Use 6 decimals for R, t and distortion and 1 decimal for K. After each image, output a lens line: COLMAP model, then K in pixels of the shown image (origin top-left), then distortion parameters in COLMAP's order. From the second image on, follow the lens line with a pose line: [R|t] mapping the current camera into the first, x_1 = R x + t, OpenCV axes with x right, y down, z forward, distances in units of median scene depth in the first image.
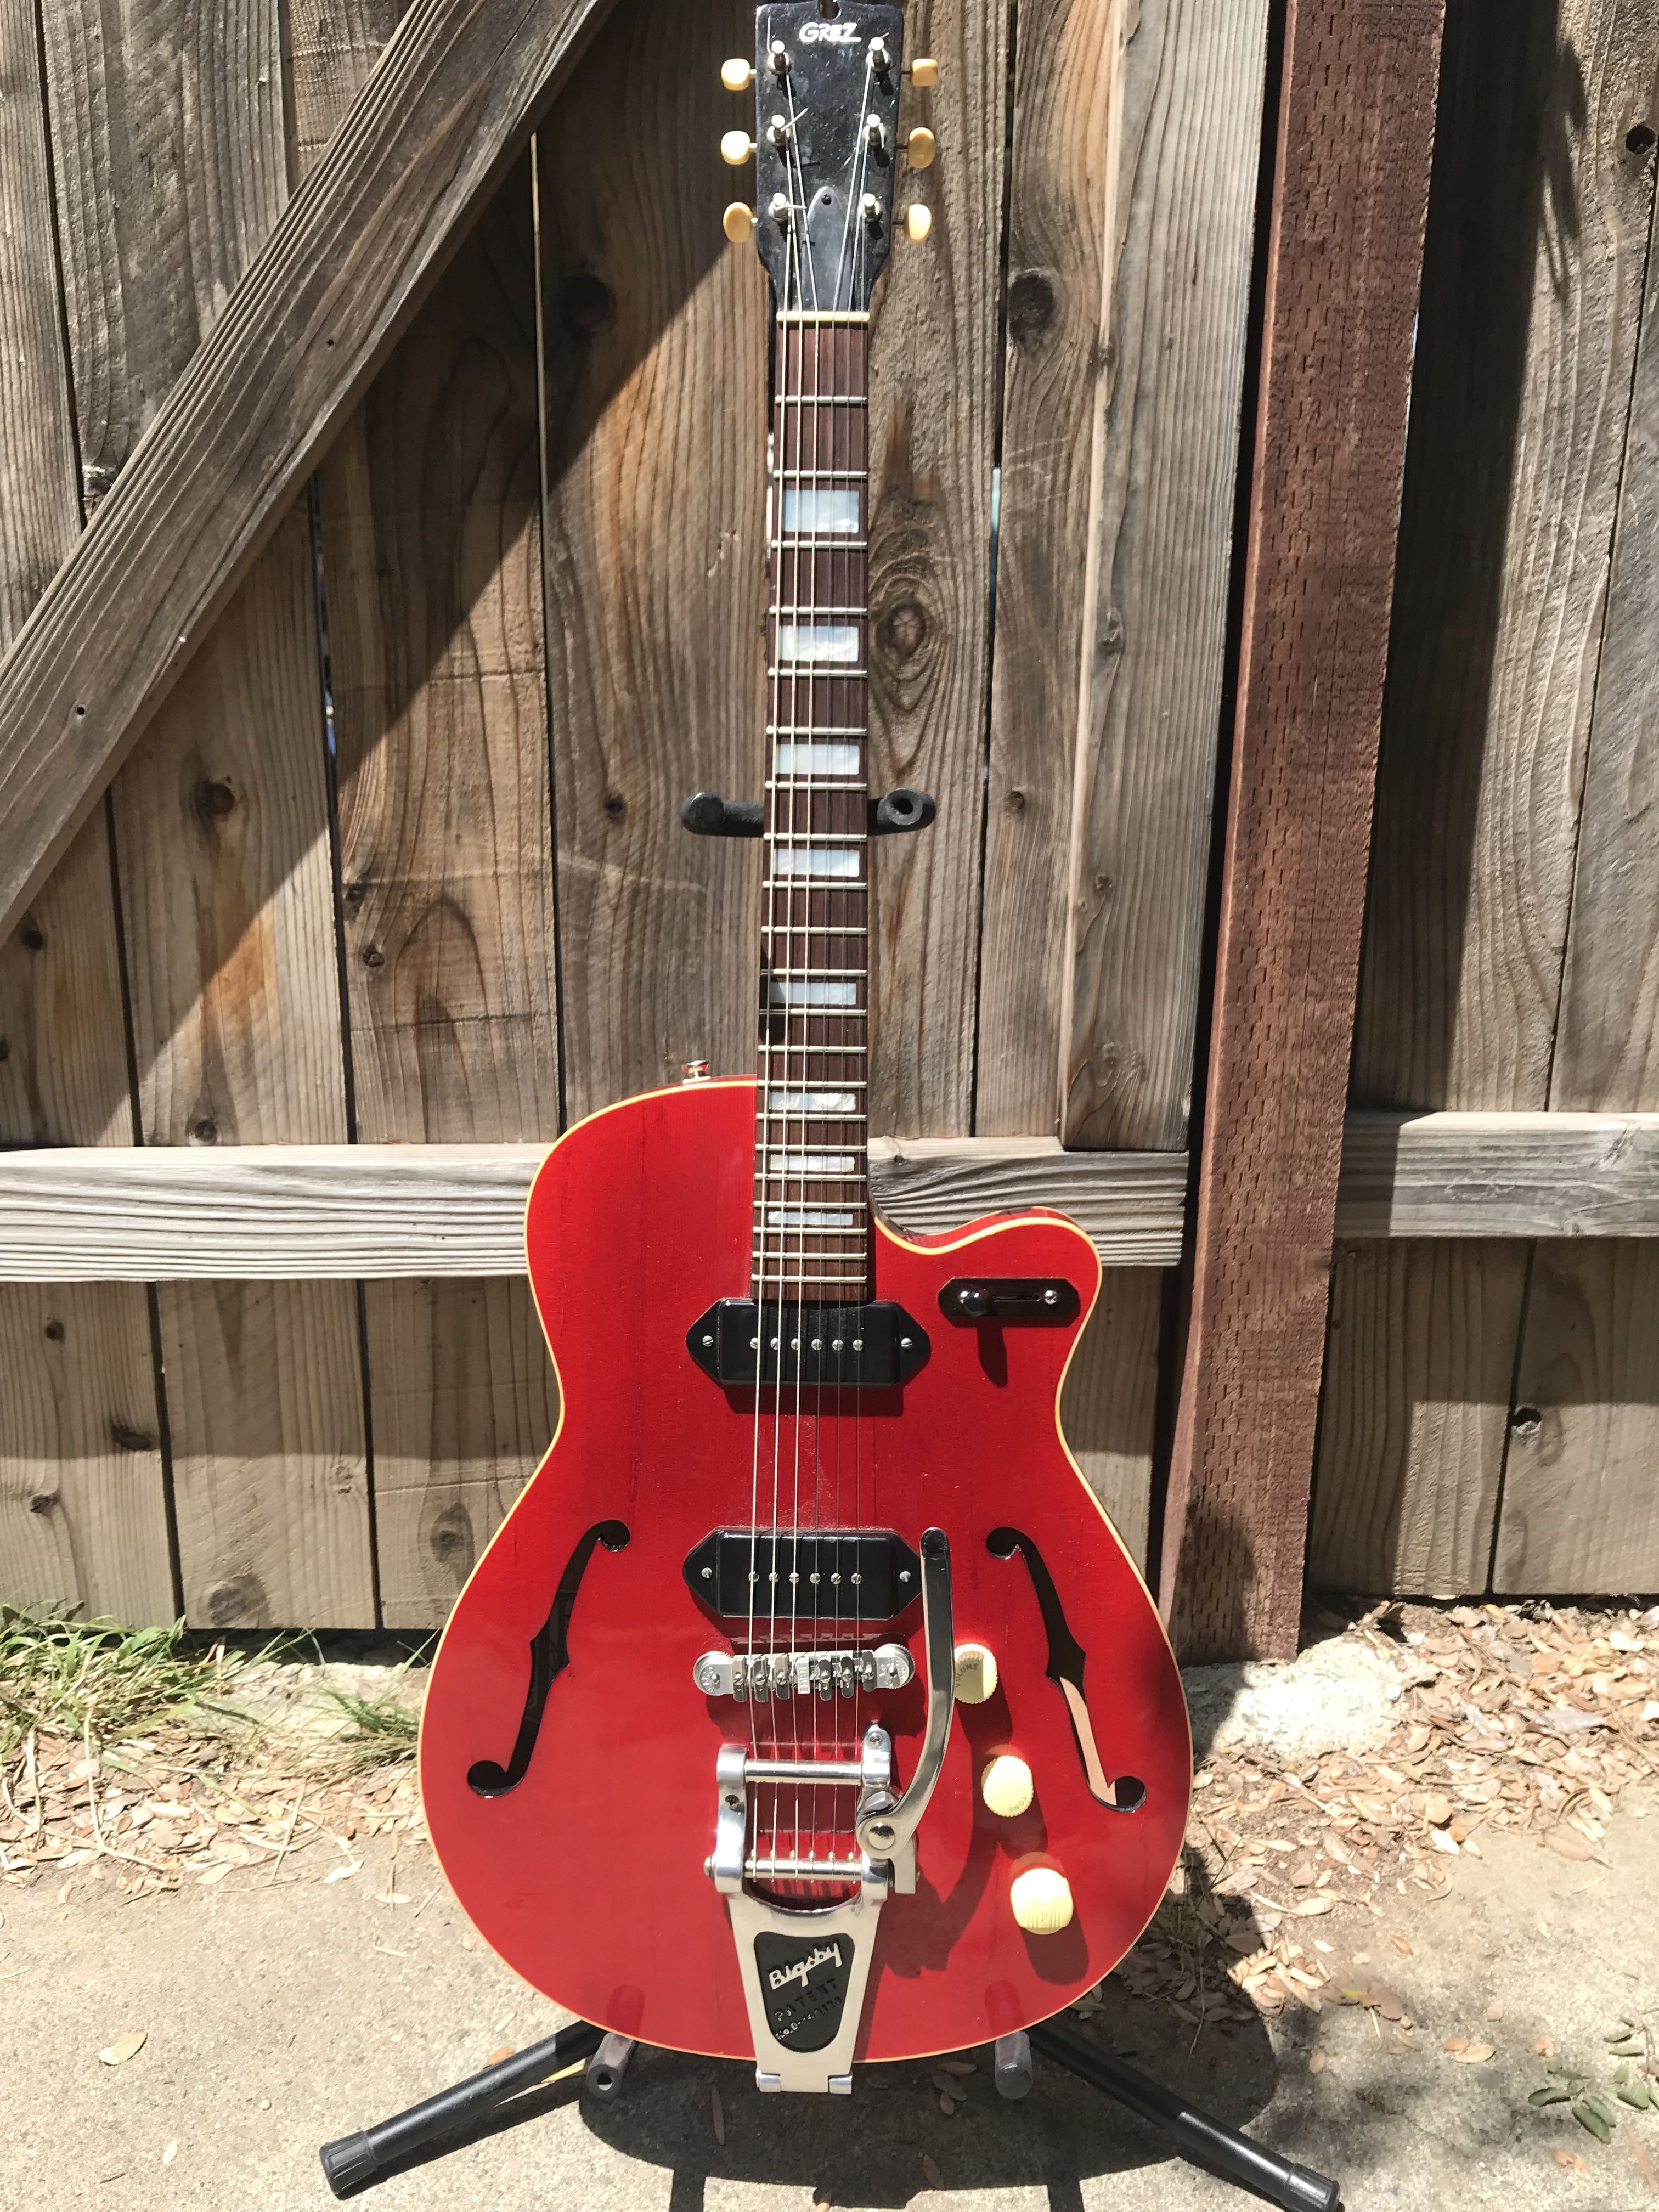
lens RADIAL K [[1816.3, 0, 835.0], [0, 1816.3, 1094.8], [0, 0, 1]] dist [0.004371, -0.008421]
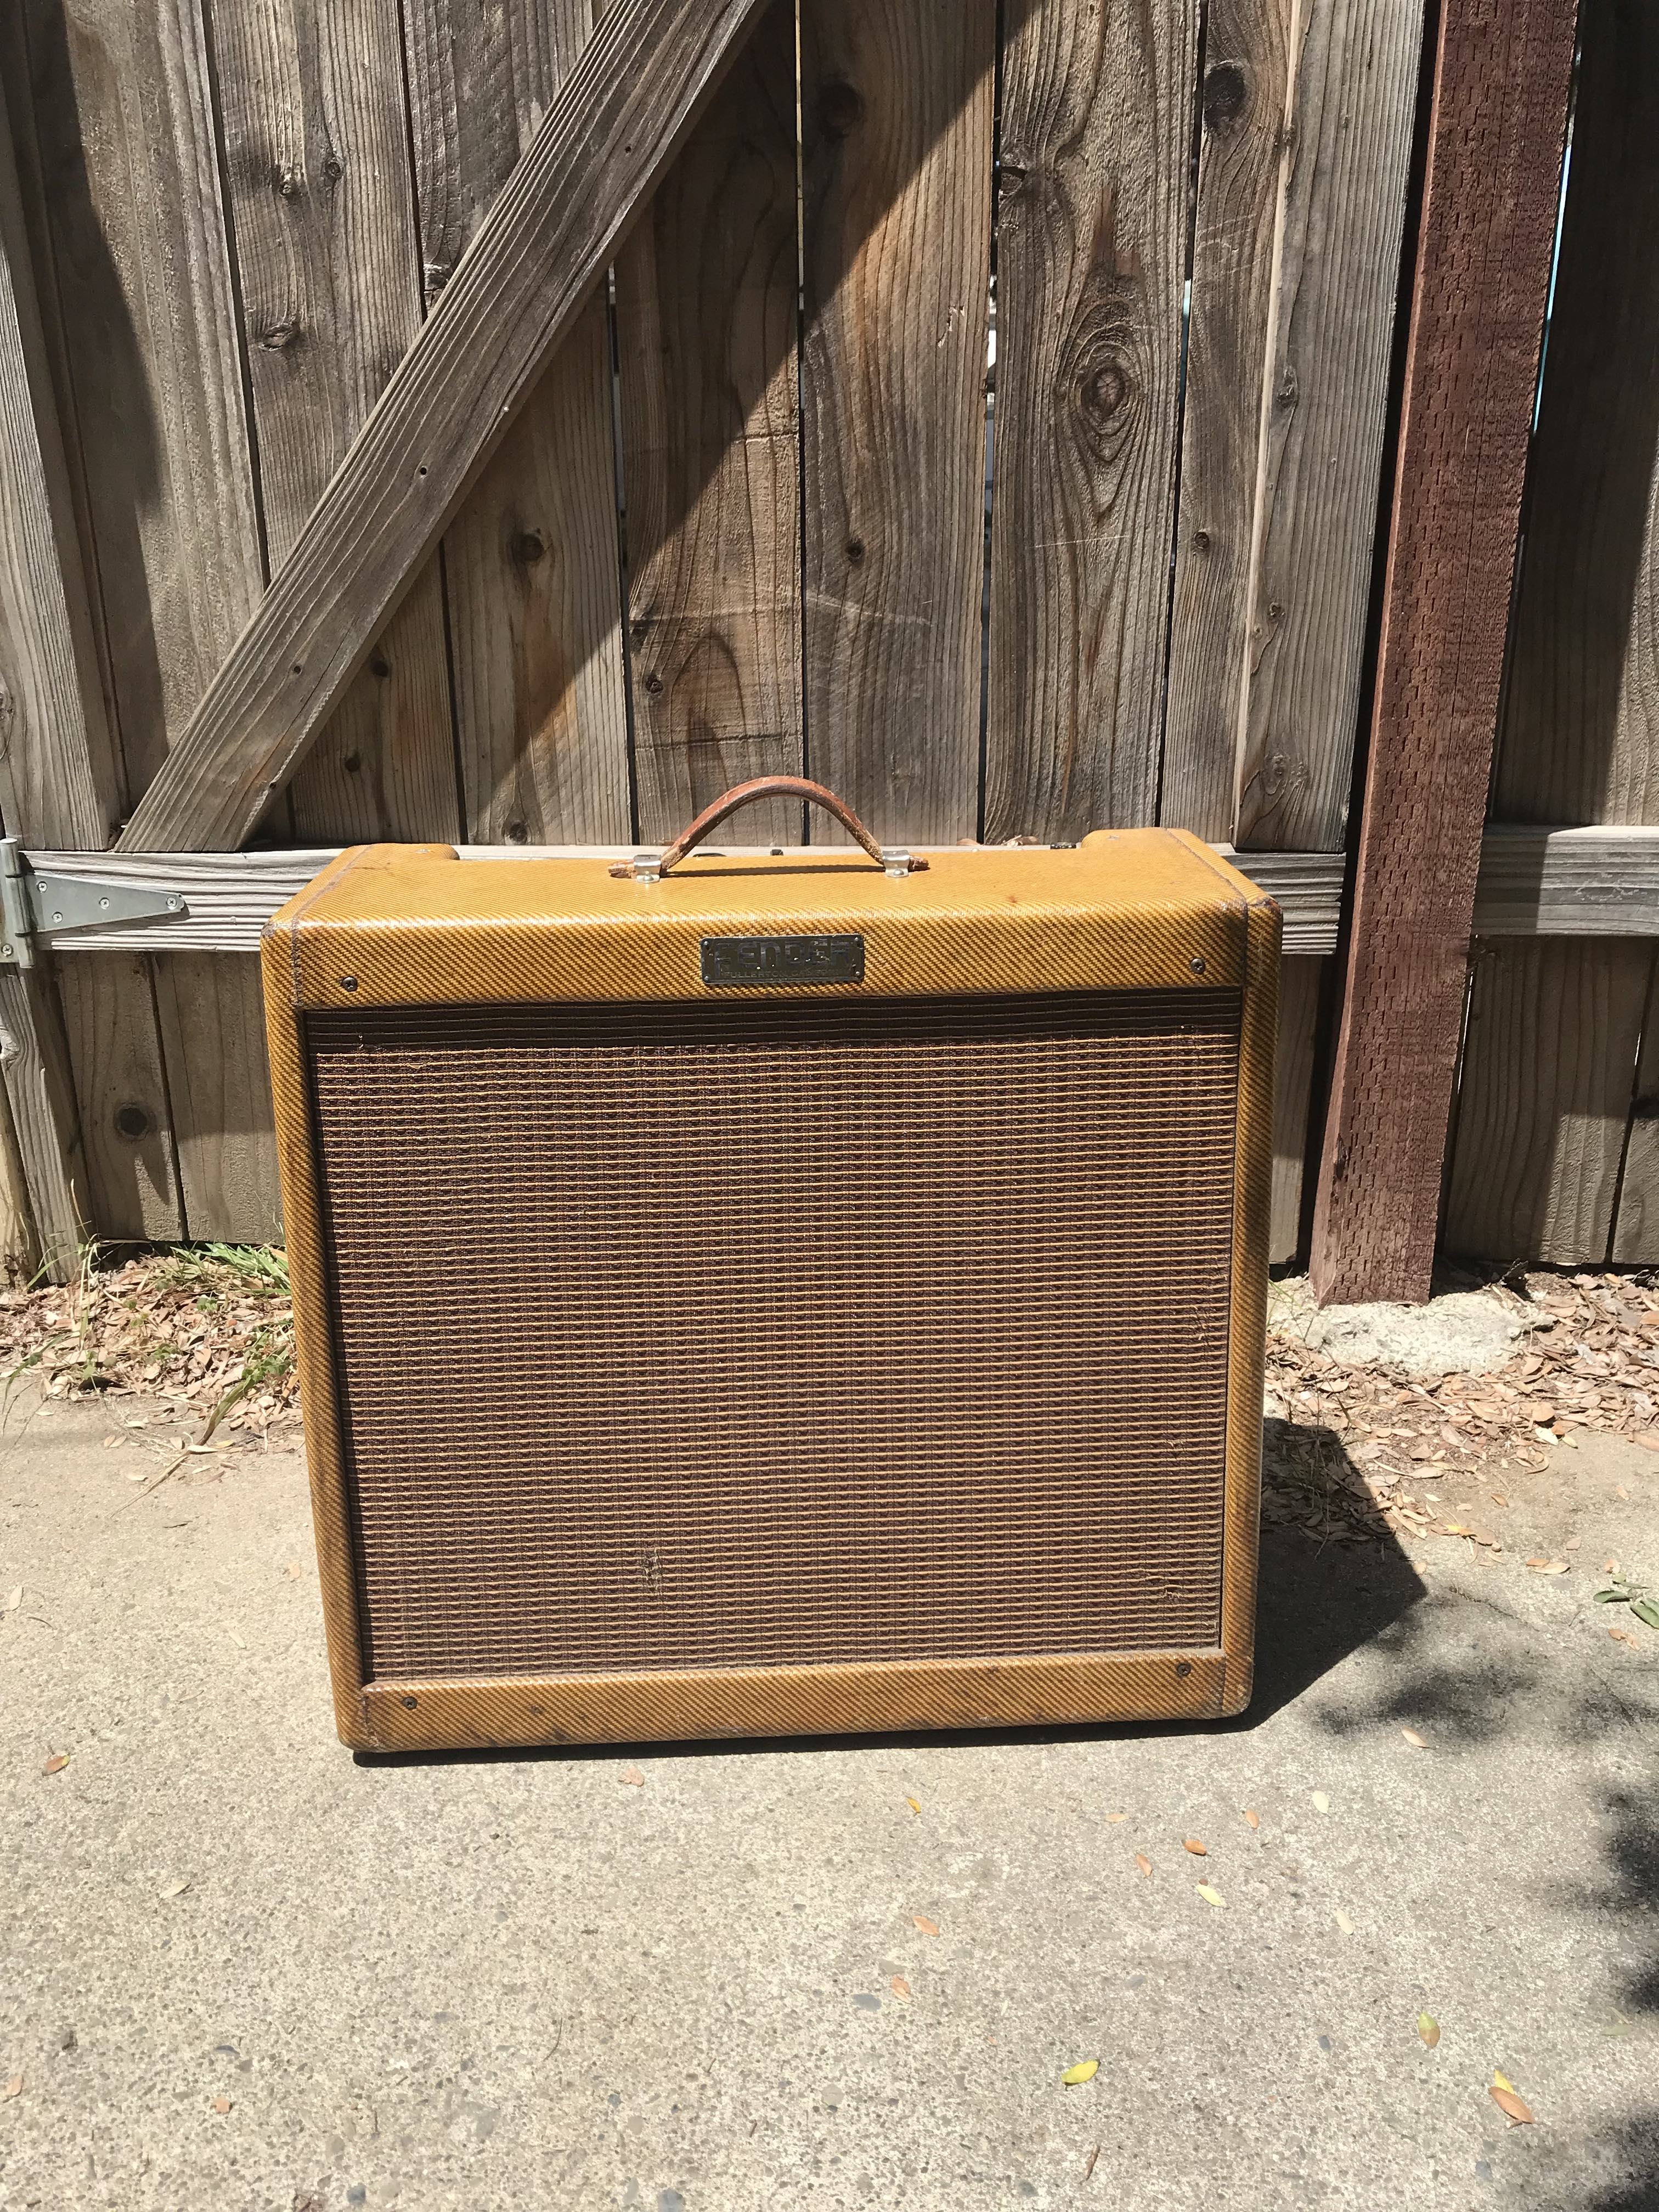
lens RADIAL K [[1816.3, 0, 833.3], [0, 1816.3, 1092.8], [0, 0, 1]] dist [0.004371, -0.008421]
pose [[0.994441, 0.017810, -0.103777, -0.006916], [-0.009361, 0.996642, 0.081340, 0.097693], [0.104877, -0.079917, 0.991269, -0.203566]]
